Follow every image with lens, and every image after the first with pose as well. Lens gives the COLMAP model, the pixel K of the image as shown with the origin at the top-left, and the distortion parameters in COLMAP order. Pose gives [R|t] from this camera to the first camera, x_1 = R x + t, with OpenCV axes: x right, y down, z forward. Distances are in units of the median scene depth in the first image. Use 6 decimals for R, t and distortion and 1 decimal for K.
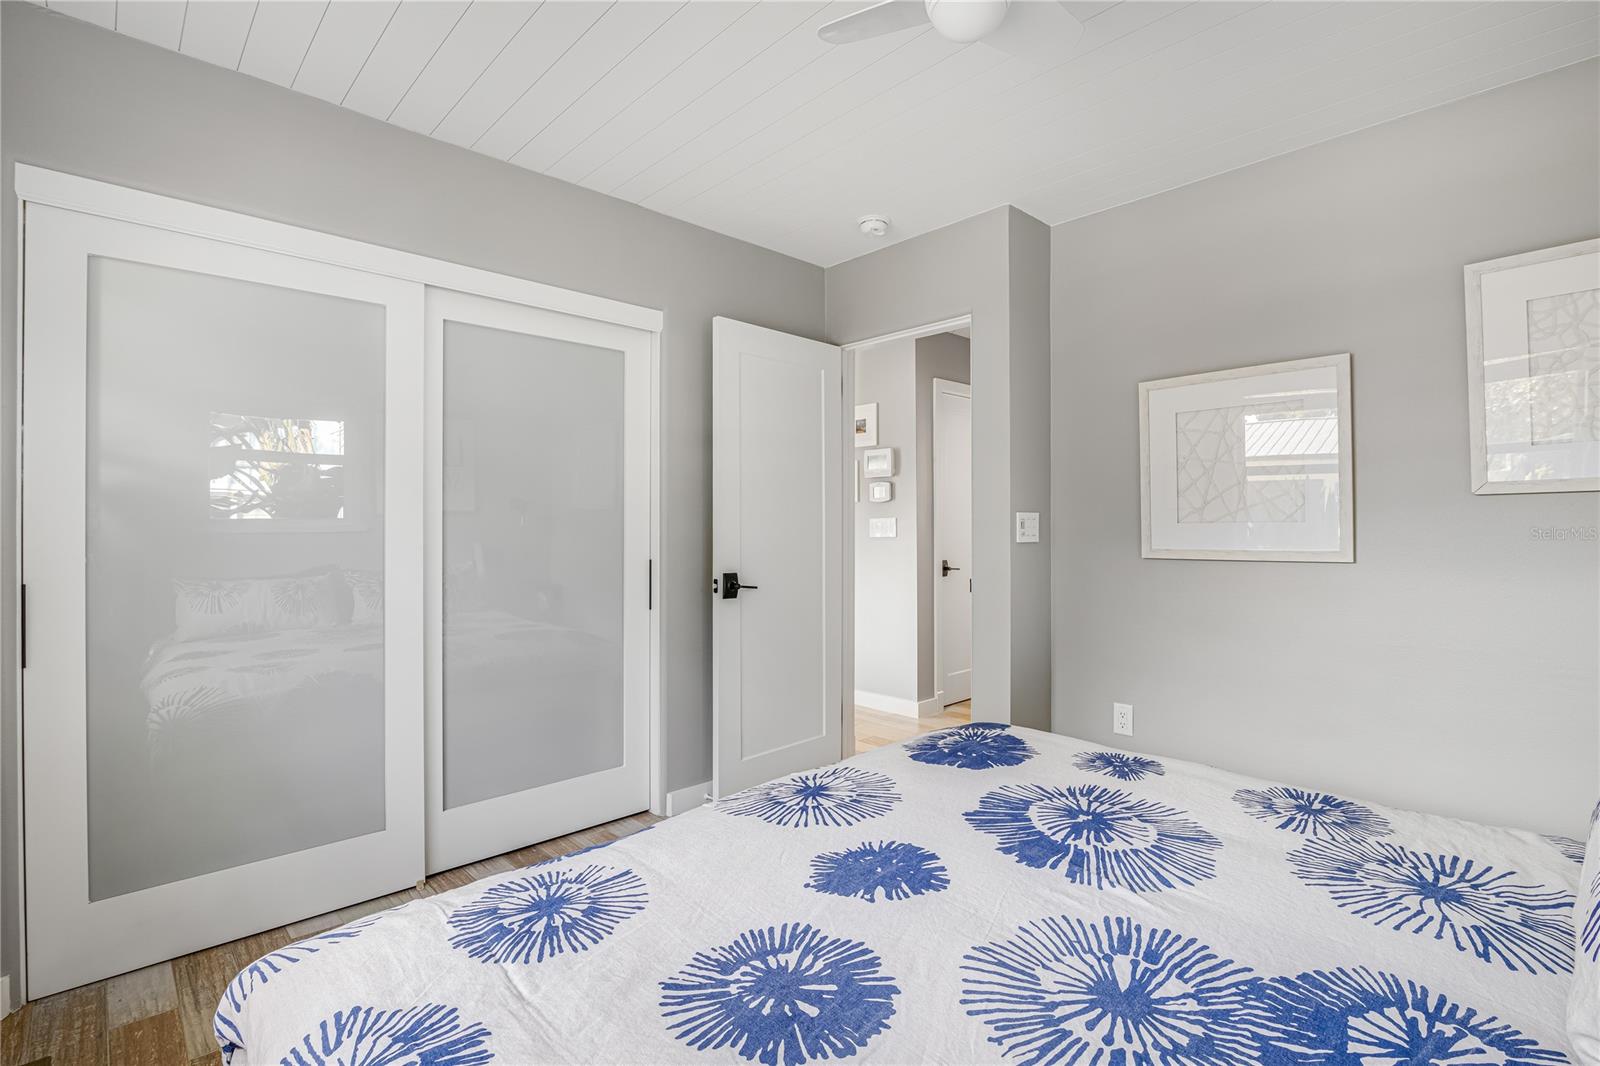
lens RADIAL K [[736.0, 0, 801.8], [0, 736.0, 518.9], [0, 0, 1]] dist [-0.022485, 0.000491]
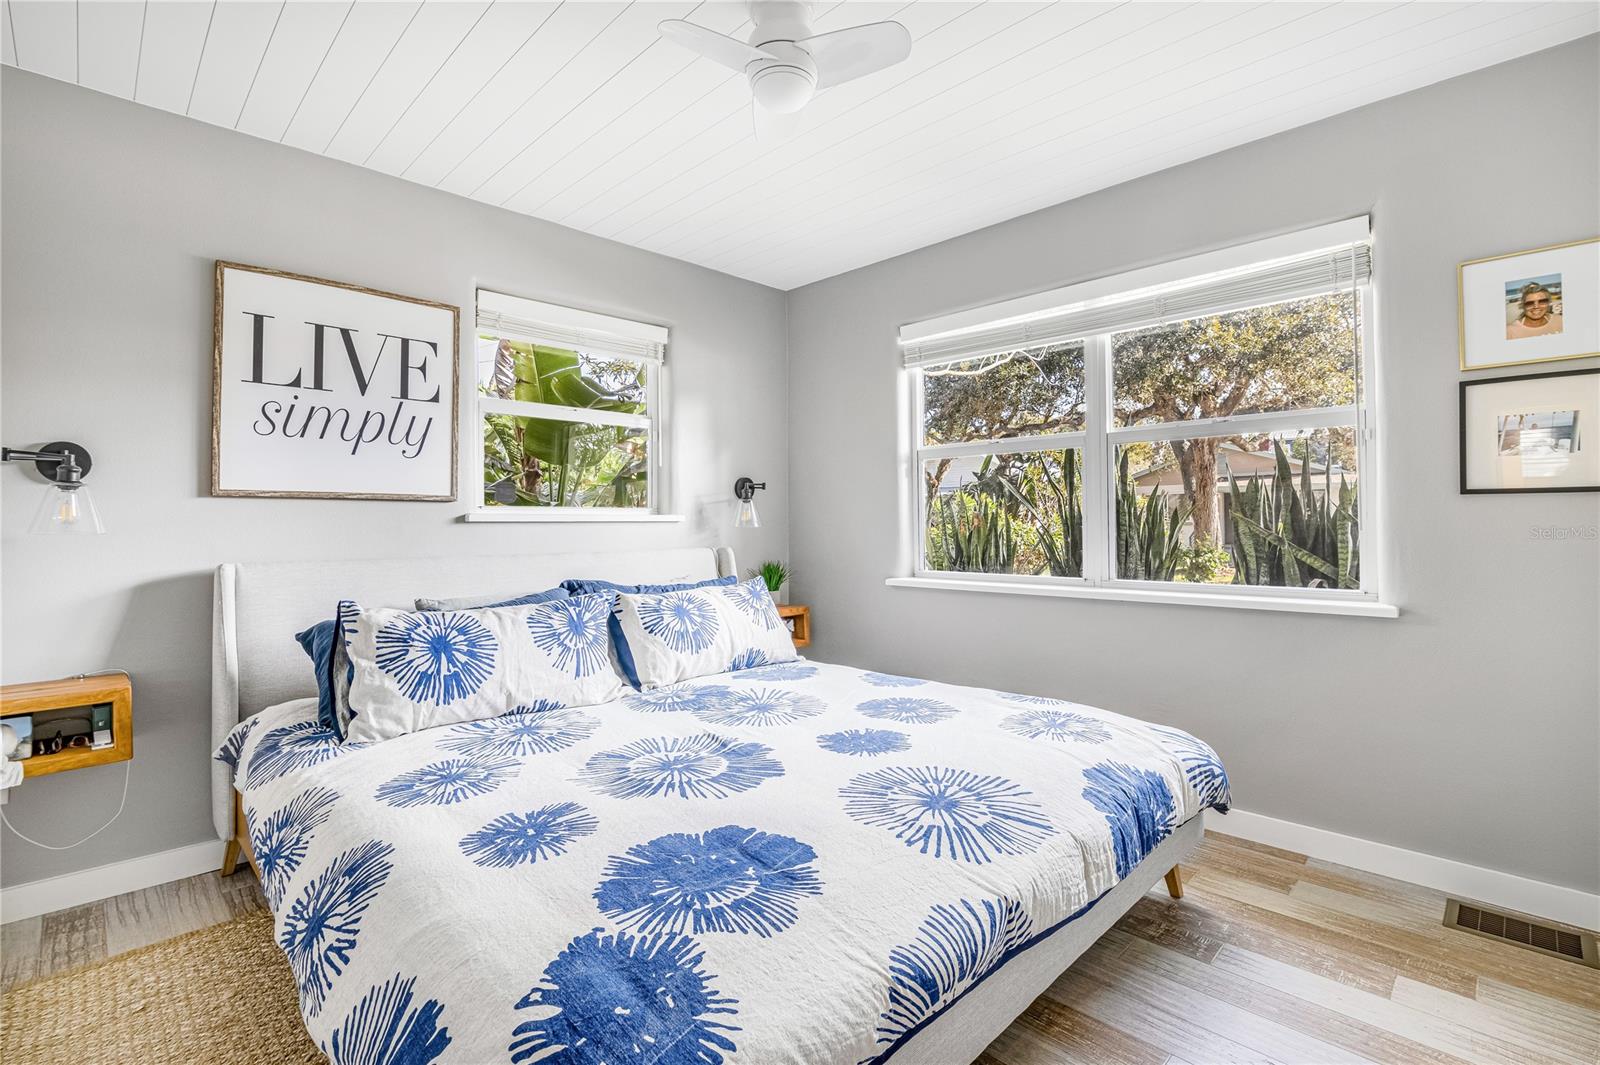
lens RADIAL K [[736.0, 0, 801.8], [0, 736.0, 518.4], [0, 0, 1]] dist [-0.022485, 0.000491]
pose [[-0.999695, 0.009081, -0.022984, 0.206957], [0.009508, 0.999783, -0.018533, 0.049530], [0.022811, -0.018746, -0.999564, 1.992511]]
